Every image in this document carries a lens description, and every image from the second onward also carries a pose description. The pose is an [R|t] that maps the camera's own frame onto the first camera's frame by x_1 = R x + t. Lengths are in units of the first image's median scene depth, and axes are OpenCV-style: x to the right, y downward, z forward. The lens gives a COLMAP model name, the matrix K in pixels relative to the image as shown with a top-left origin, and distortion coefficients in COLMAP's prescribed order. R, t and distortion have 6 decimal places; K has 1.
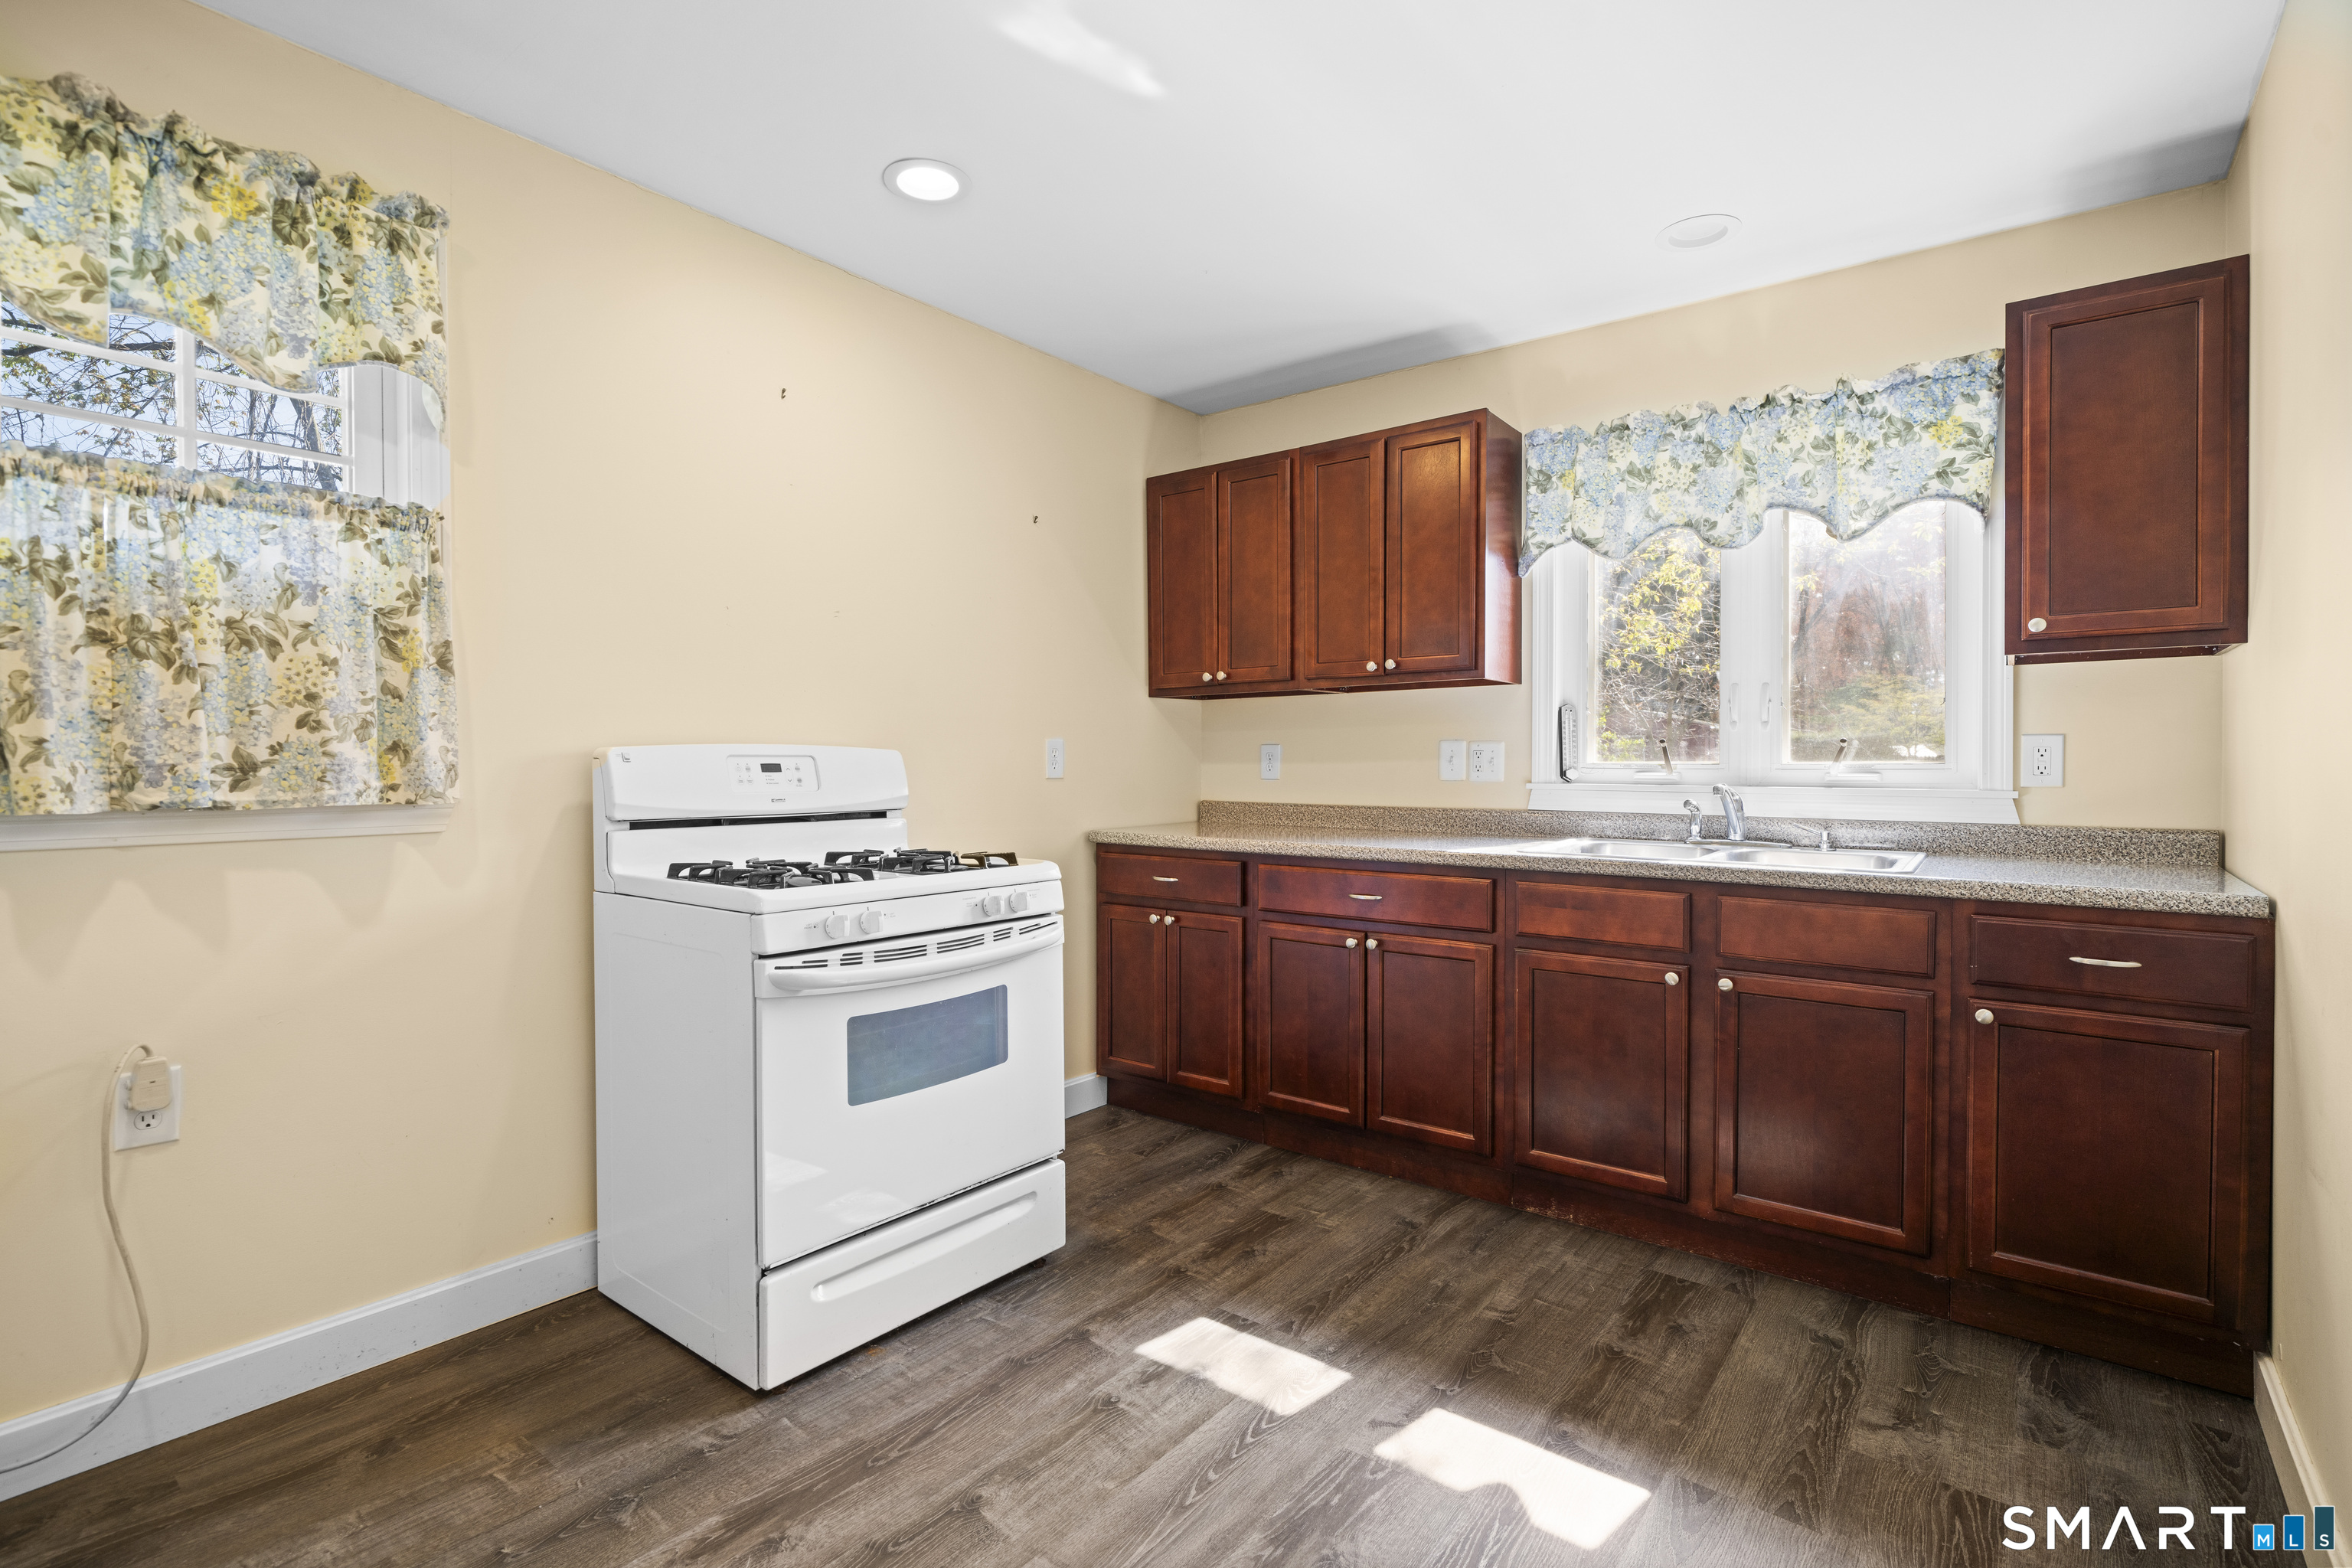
lens RADIAL K [[1102.0, 0, 1184.5], [0, 1102.0, 775.0], [0, 0, 1]] dist [0.006314, 0.000349]
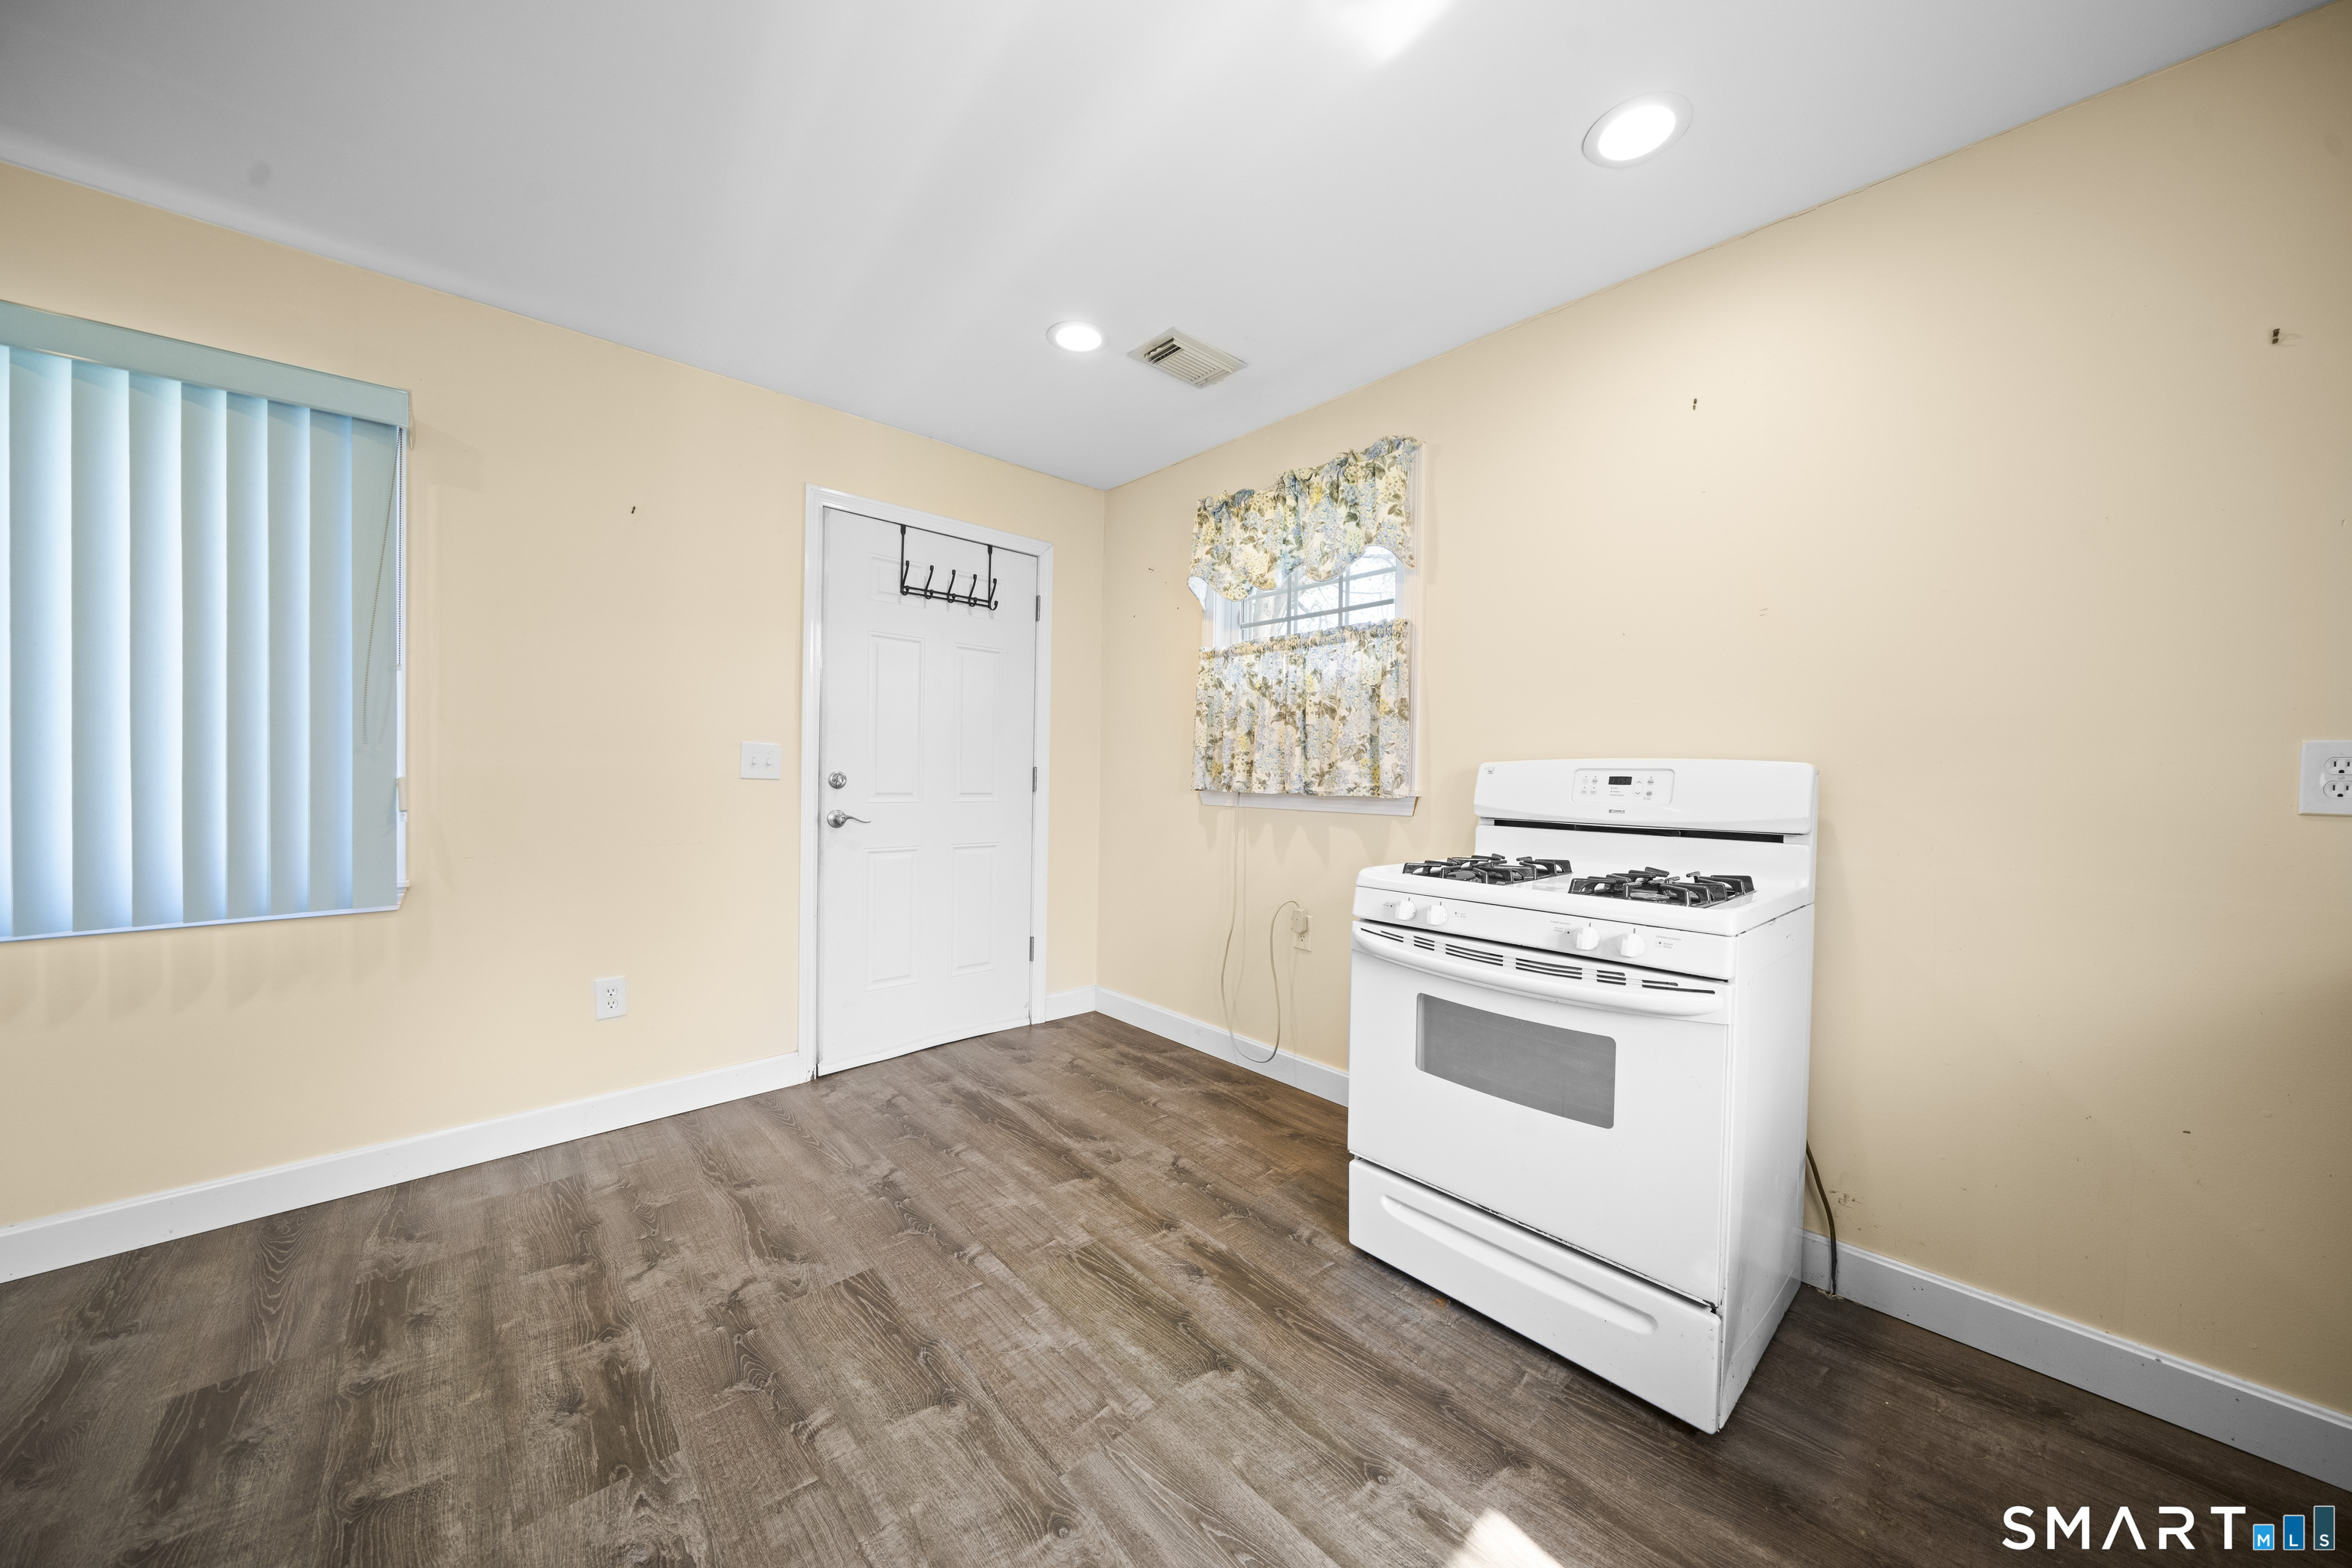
lens RADIAL K [[816.9, 0, 1175.4], [0, 816.9, 787.6], [0, 0, 1]] dist [-0.004205, -0.000119]
pose [[-0.171951, 0.016753, -0.984963, 0.517186], [-0.024772, 0.999466, 0.021324, -0.006521], [0.984794, 0.028066, -0.171444, 0.790806]]
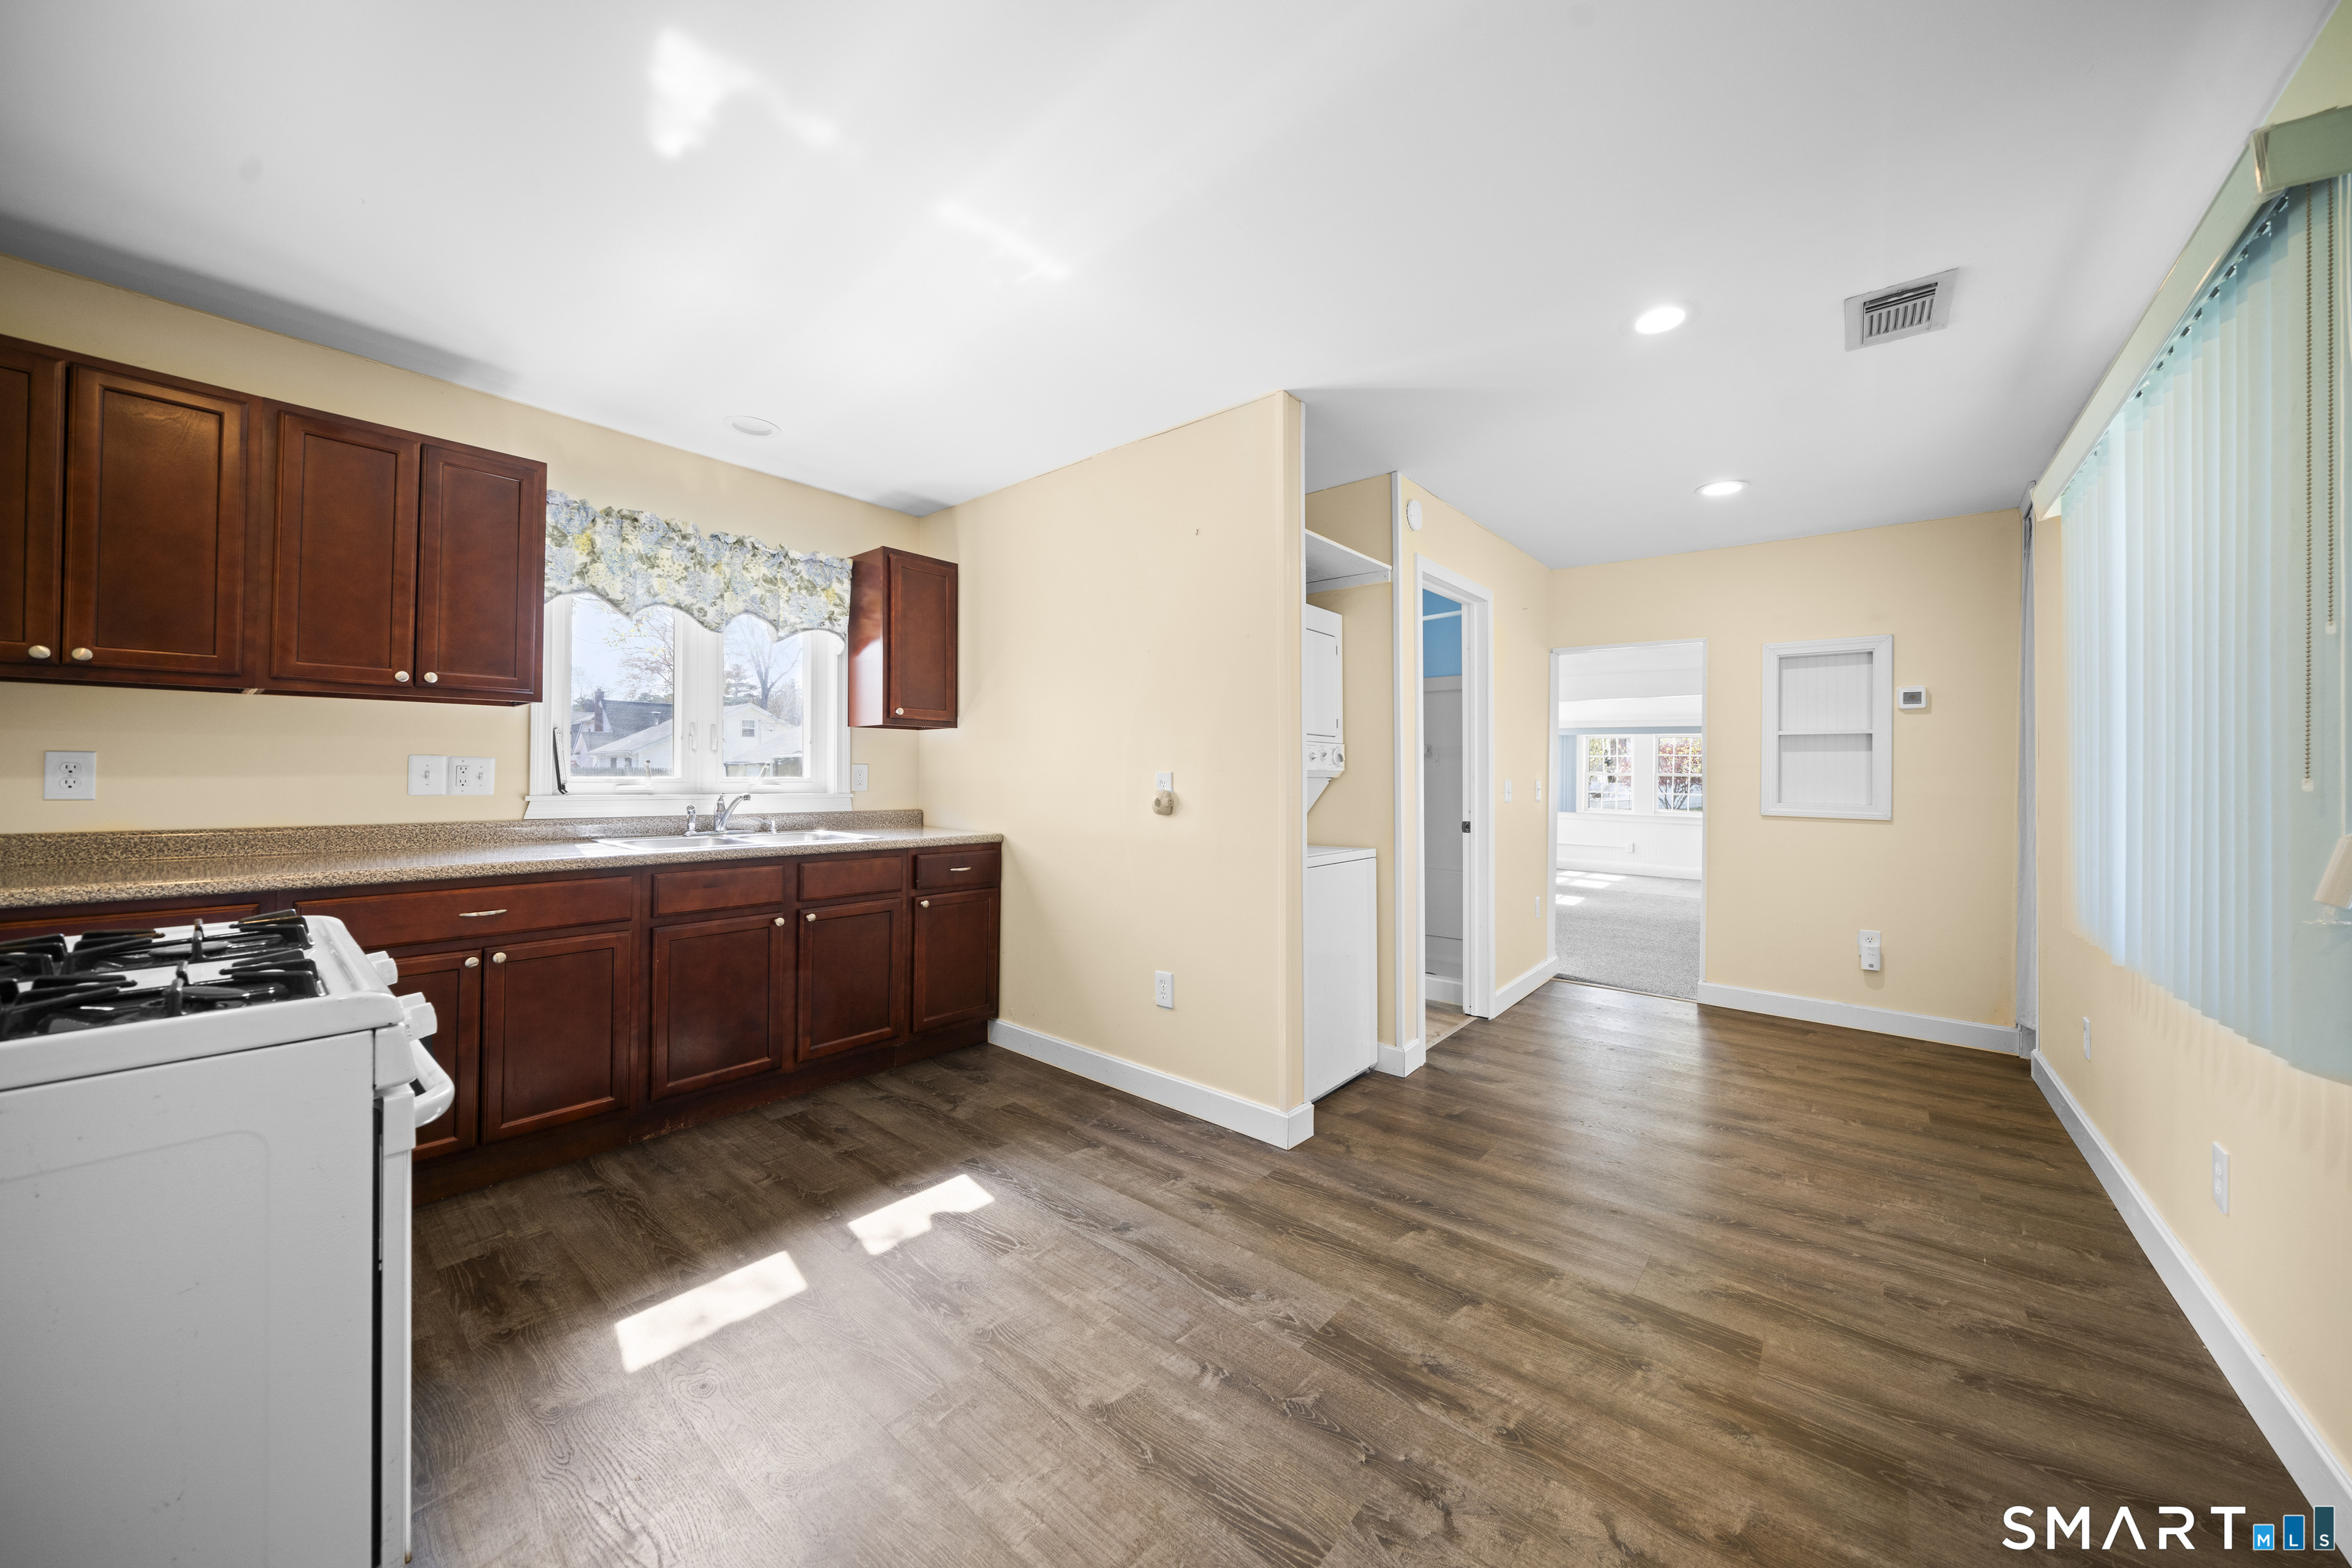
lens RADIAL K [[816.9, 0, 1178.5], [0, 816.9, 765.6], [0, 0, 1]] dist [-0.004205, -0.000119]
pose [[0.040923, 0.012836, 0.999080, -0.705448], [0.003586, 0.999909, -0.012994, -0.014900], [-0.999156, 0.004114, 0.040874, 0.433629]]
